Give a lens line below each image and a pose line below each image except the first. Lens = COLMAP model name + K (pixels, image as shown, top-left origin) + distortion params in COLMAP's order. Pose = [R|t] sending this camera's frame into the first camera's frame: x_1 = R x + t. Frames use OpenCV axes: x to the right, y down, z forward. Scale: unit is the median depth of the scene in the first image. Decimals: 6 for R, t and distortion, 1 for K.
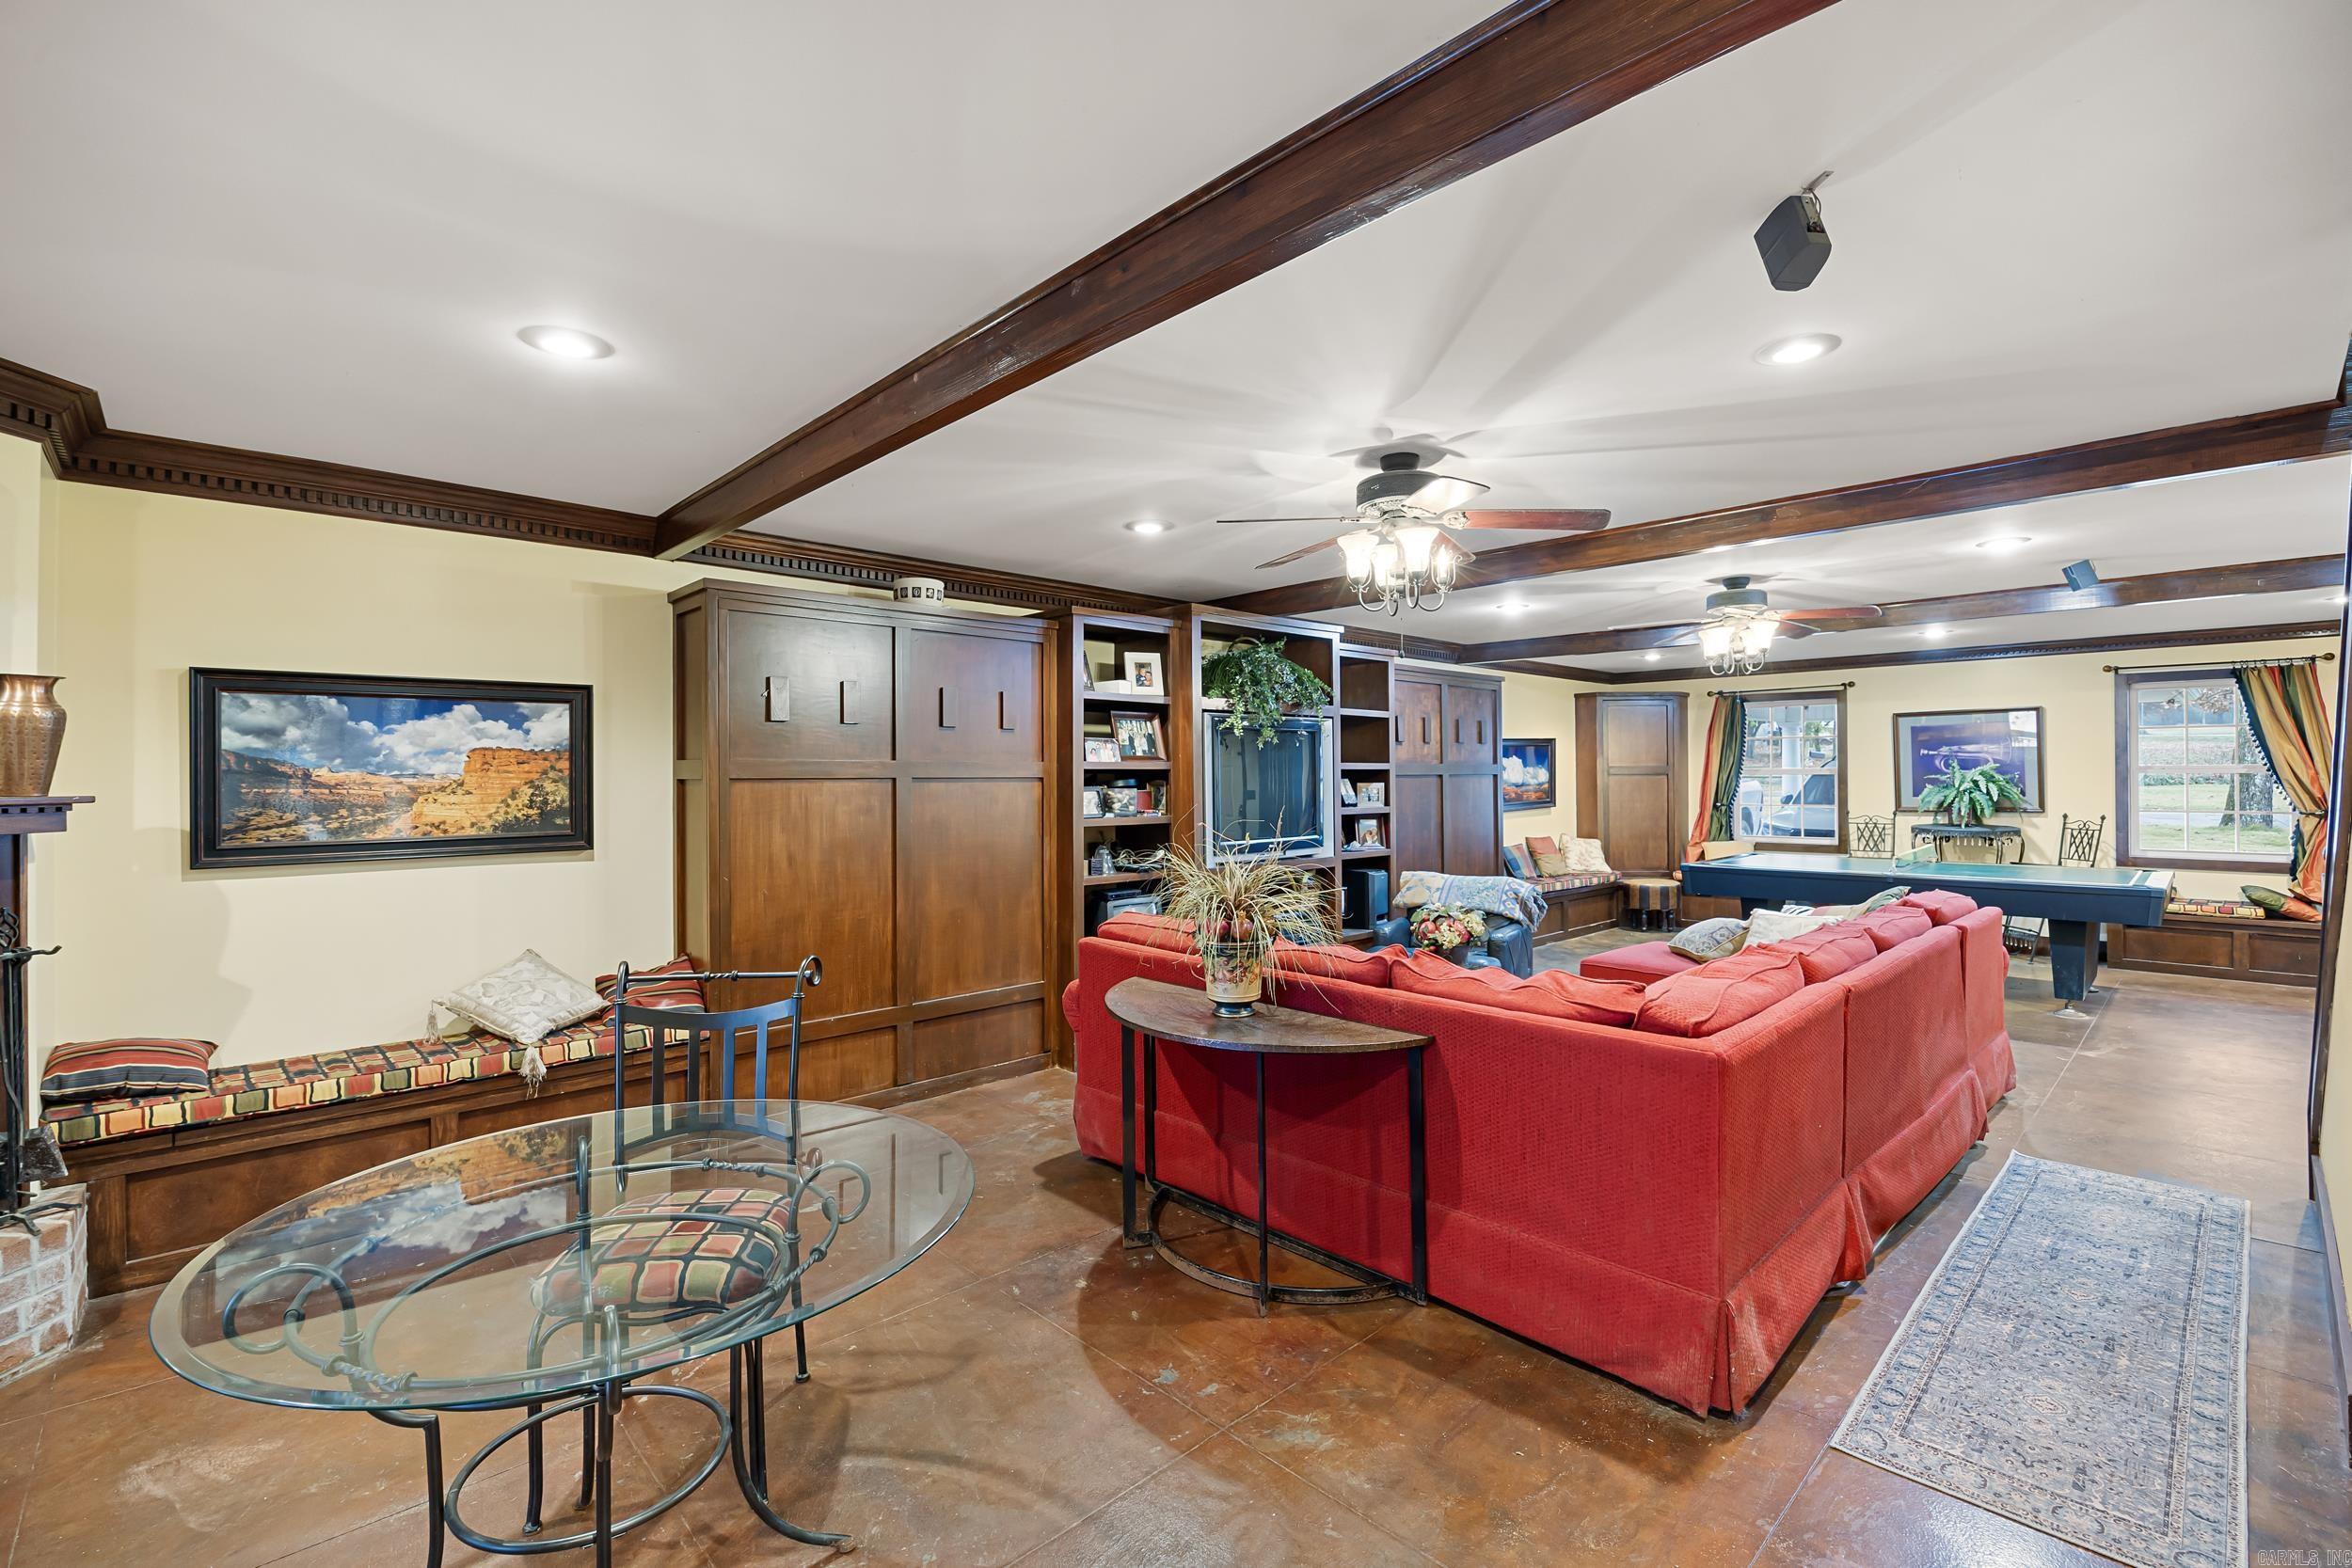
lens RADIAL K [[1041.4, 0, 1175.8], [0, 1041.4, 766.0], [0, 0, 1]] dist [-0.001142, -0.000310]
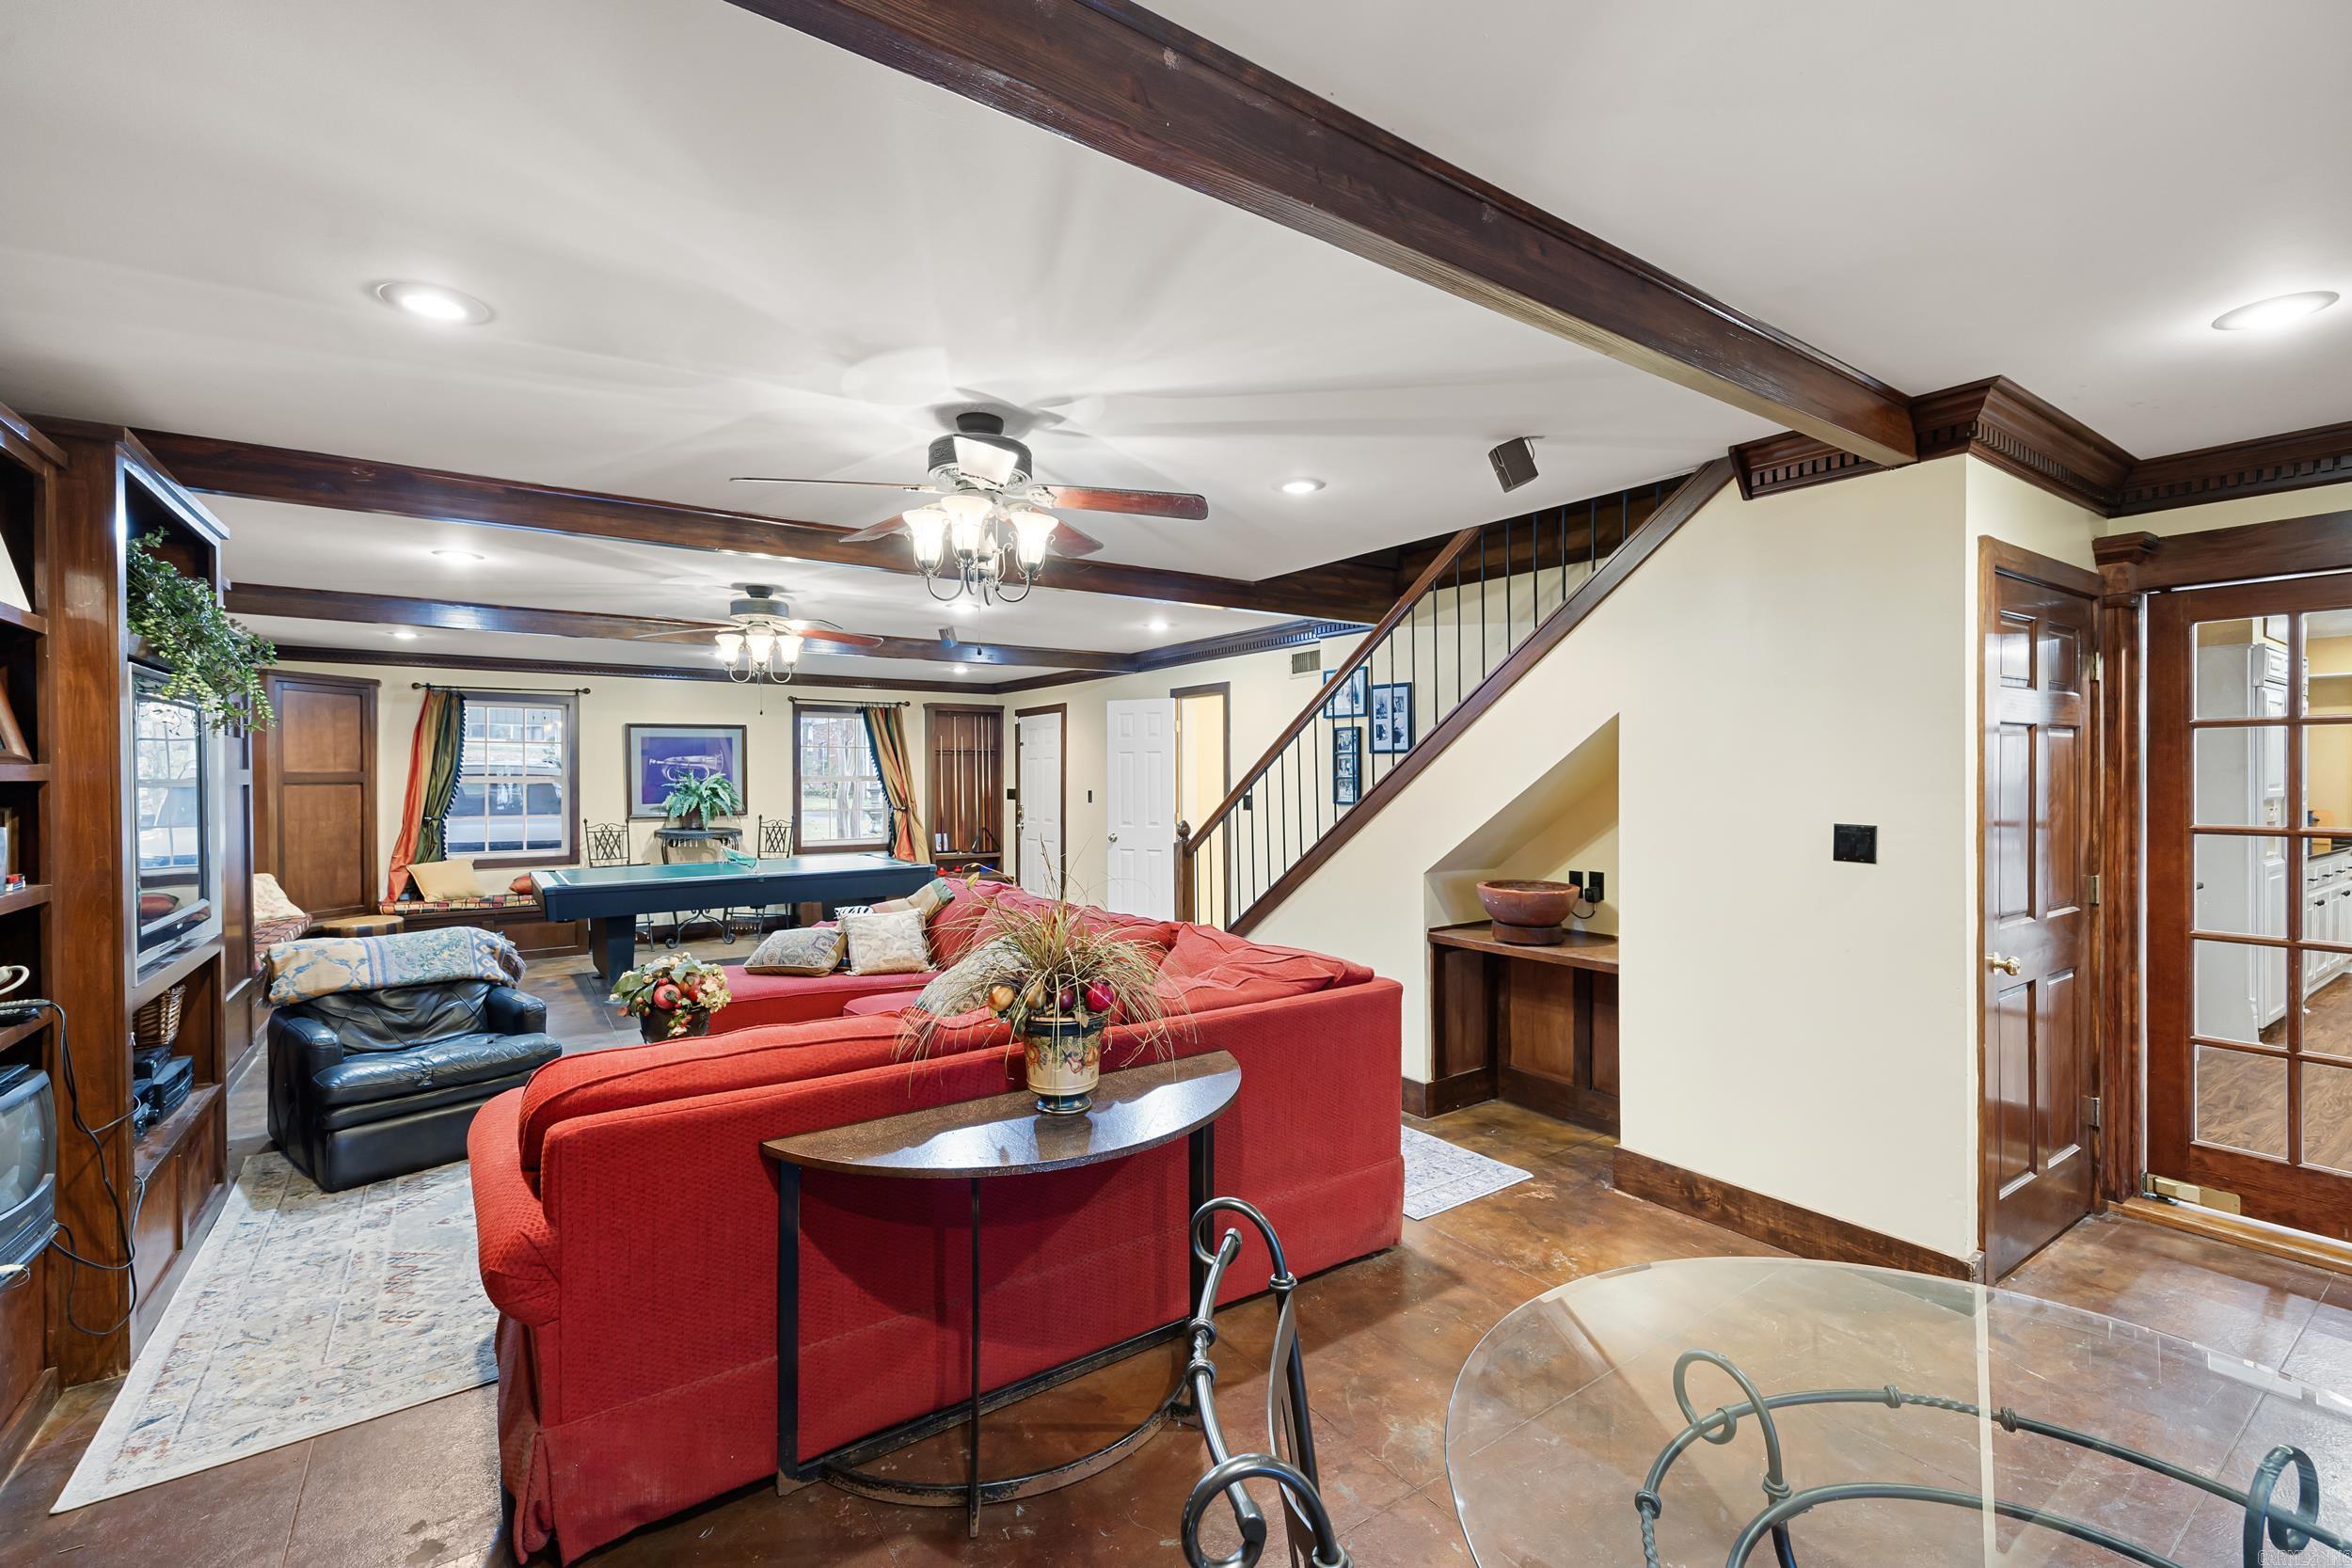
lens RADIAL K [[1041.4, 0, 1195.8], [0, 1041.4, 783.5], [0, 0, 1]] dist [-0.001142, -0.000310]
pose [[0.128690, -0.004962, 0.991672, -0.393318], [-0.008958, 0.999941, 0.006165, -0.004075], [-0.991644, -0.009677, 0.128638, 0.464438]]
